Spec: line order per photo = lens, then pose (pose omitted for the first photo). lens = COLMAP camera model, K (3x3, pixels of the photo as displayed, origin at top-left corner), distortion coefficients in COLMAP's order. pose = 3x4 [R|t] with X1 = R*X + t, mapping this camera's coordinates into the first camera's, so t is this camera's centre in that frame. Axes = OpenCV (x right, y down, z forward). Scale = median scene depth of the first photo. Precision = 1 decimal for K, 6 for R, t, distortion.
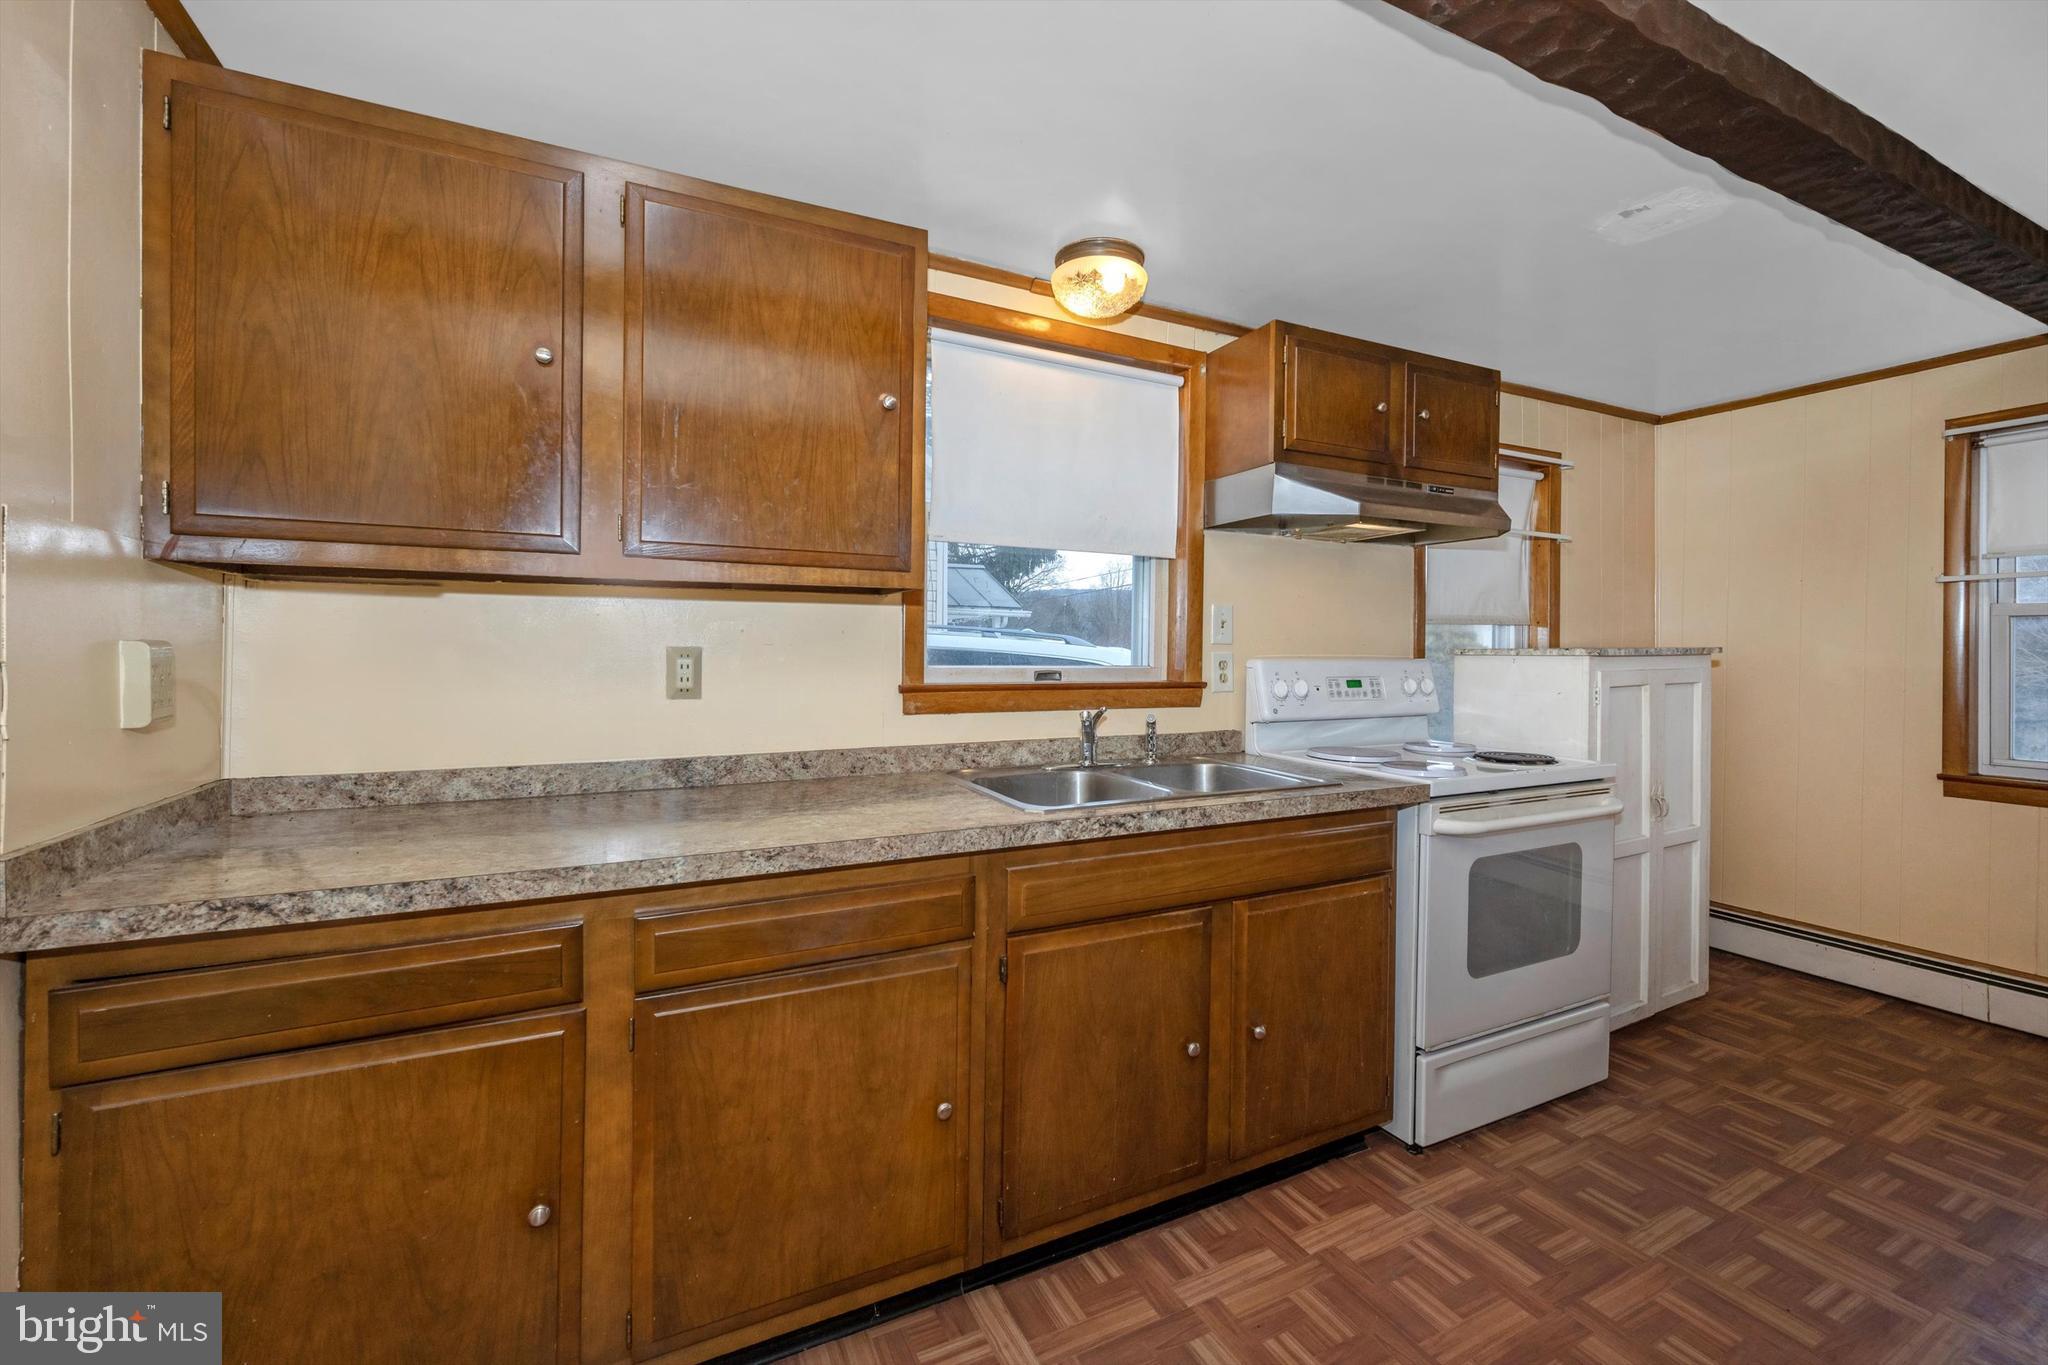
lens RADIAL K [[791.1, 0, 1044.6], [0, 791.1, 663.6], [0, 0, 1]] dist [-0.004573, 0.000310]
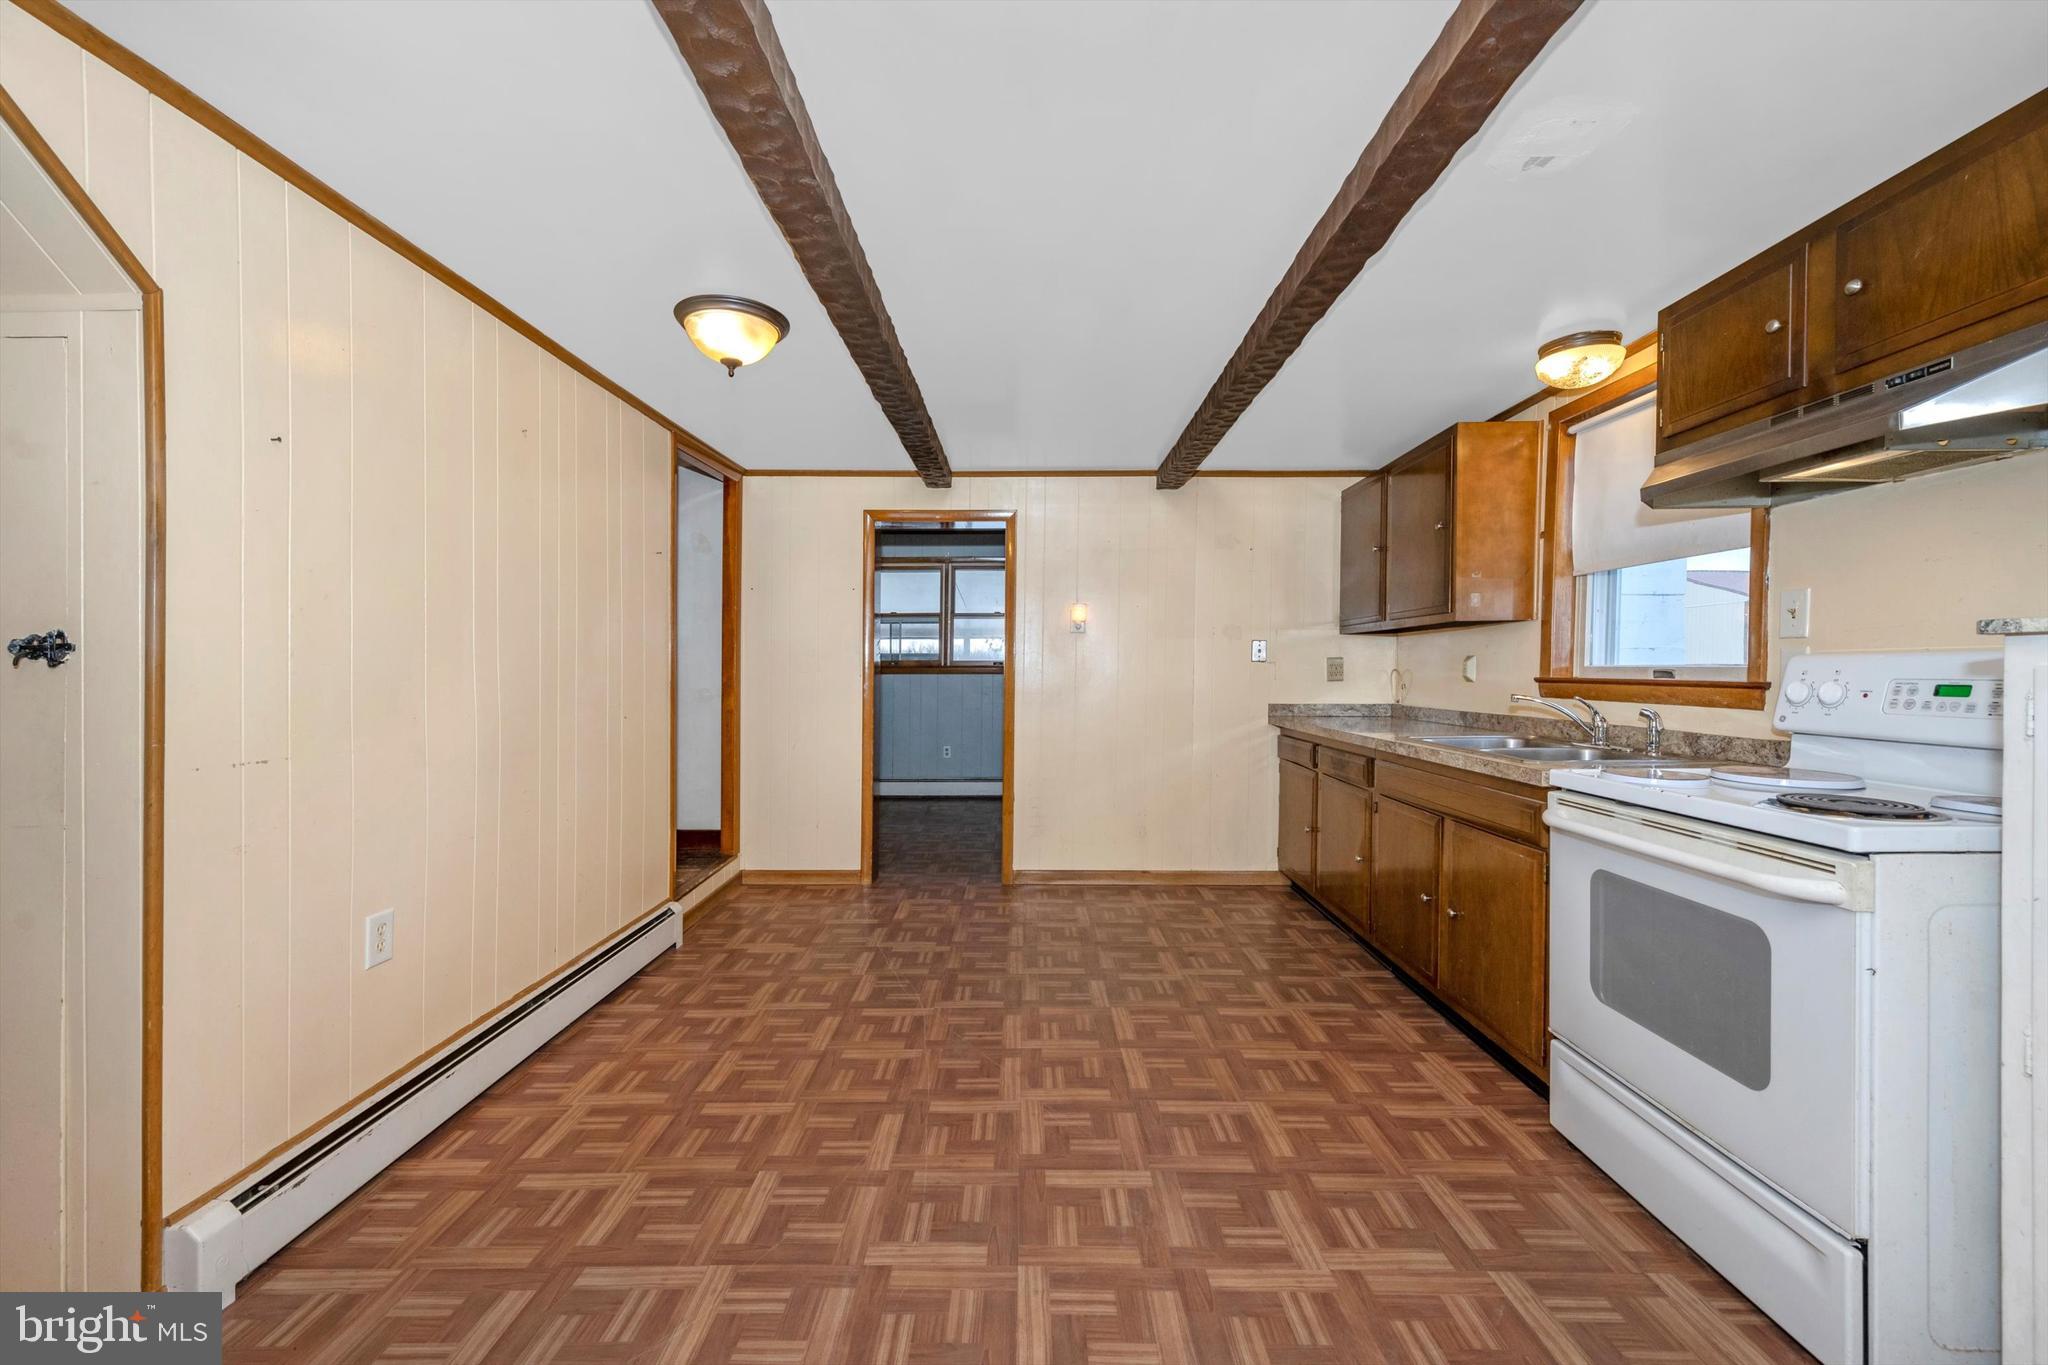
lens RADIAL K [[804.1, 0, 1049.7], [0, 804.1, 706.3], [0, 0, 1]] dist [-0.000691, -0.000373]
pose [[-0.402067, 0.036479, -0.914883, 1.763866], [-0.022008, 0.998532, 0.049486, 0.030427], [0.915346, 0.040032, -0.400674, 0.835807]]
